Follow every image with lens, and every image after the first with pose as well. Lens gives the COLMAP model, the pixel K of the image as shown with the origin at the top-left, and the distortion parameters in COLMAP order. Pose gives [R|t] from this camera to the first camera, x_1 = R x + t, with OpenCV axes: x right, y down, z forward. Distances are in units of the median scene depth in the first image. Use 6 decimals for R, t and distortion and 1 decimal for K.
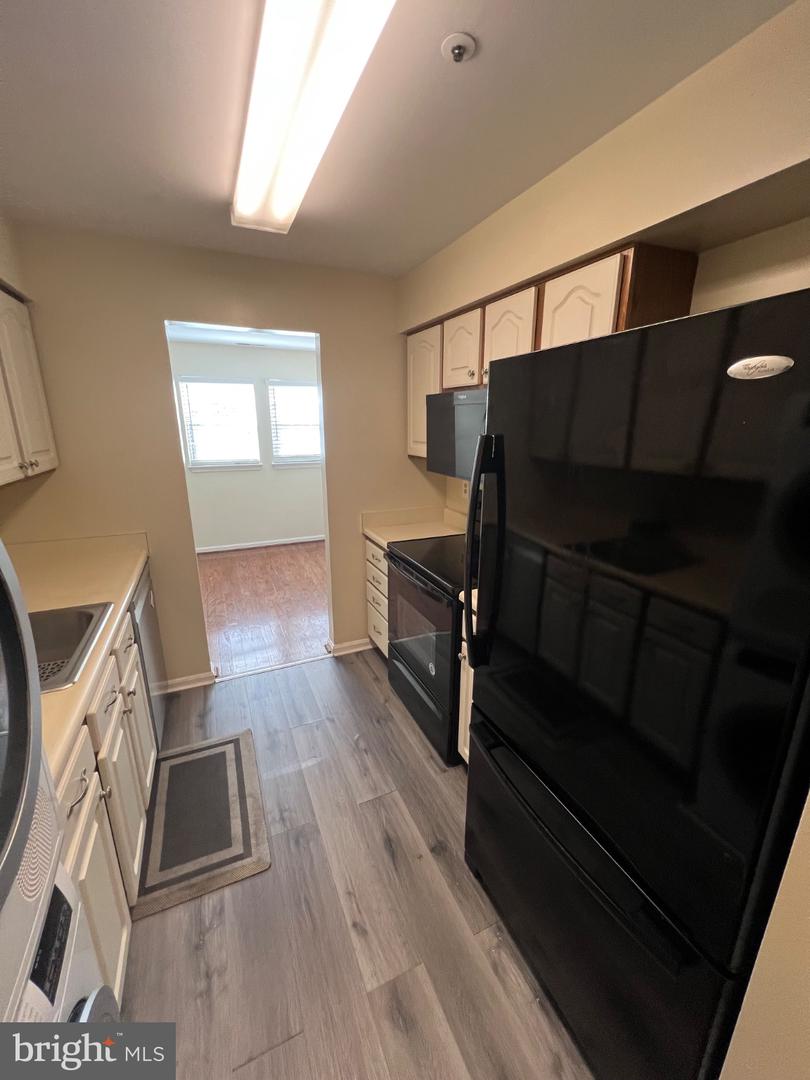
lens RADIAL K [[431.7, 0, 407.4], [0, 431.7, 540.2], [0, 0, 1]] dist [-0.002161, 0.000552]
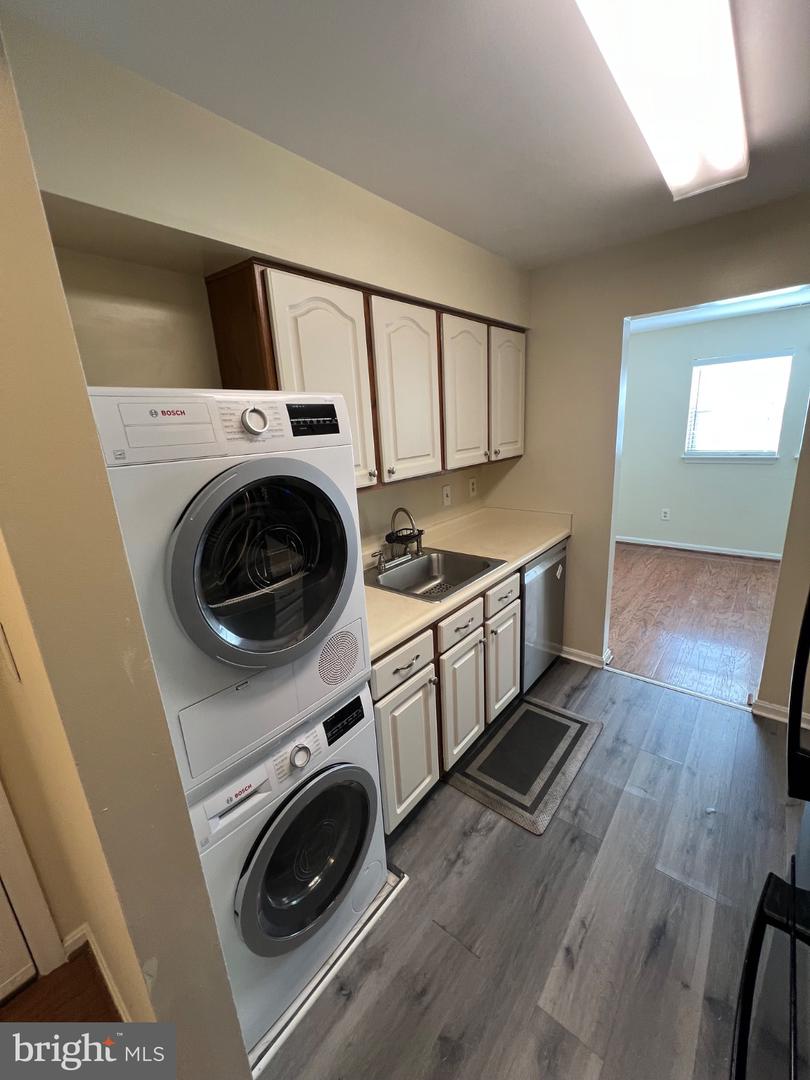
lens RADIAL K [[431.7, 0, 407.4], [0, 431.7, 540.2], [0, 0, 1]] dist [-0.002161, 0.000552]
pose [[0.435511, 0.208099, -0.875799, 0.254530], [-0.181730, 0.973205, 0.140874, -0.038490], [0.881648, 0.097807, 0.461660, 0.112032]]
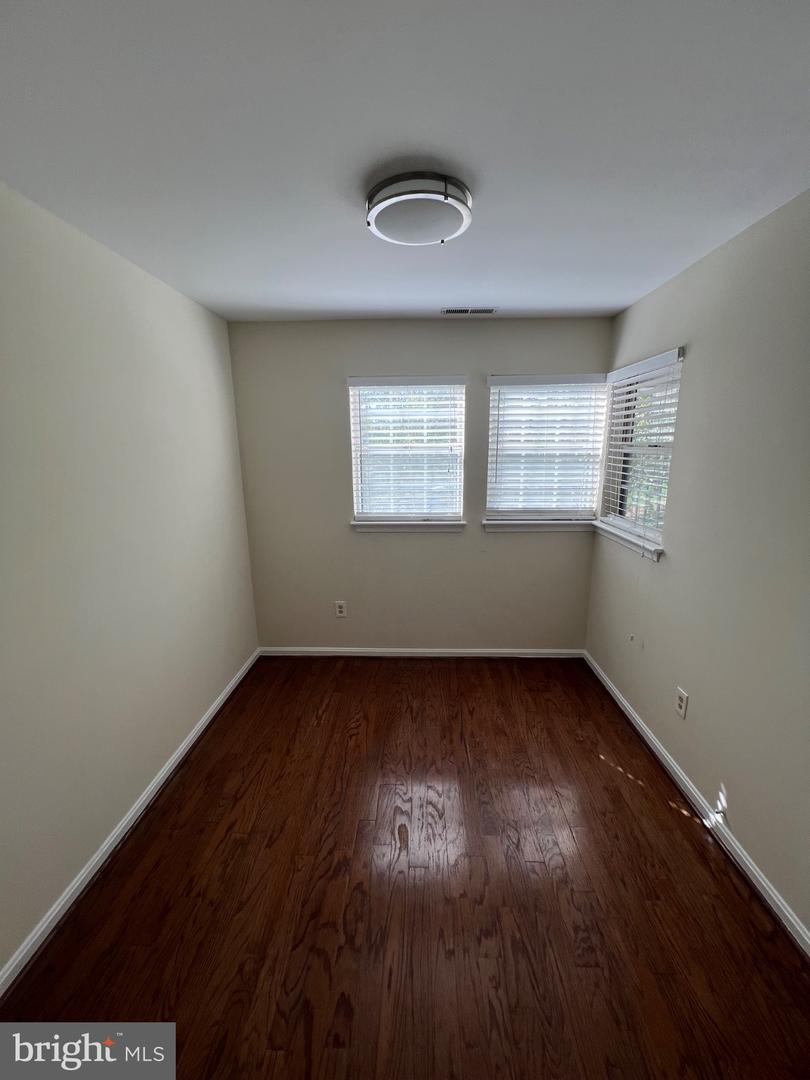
lens RADIAL K [[431.7, 0, 407.4], [0, 431.7, 540.2], [0, 0, 1]] dist [-0.002161, 0.000552]
pose [[0.899399, 0.084115, -0.428960, -0.423284], [-0.106660, 0.993880, -0.028742, -0.347876], [0.423917, 0.071603, 0.902866, 1.204769]]
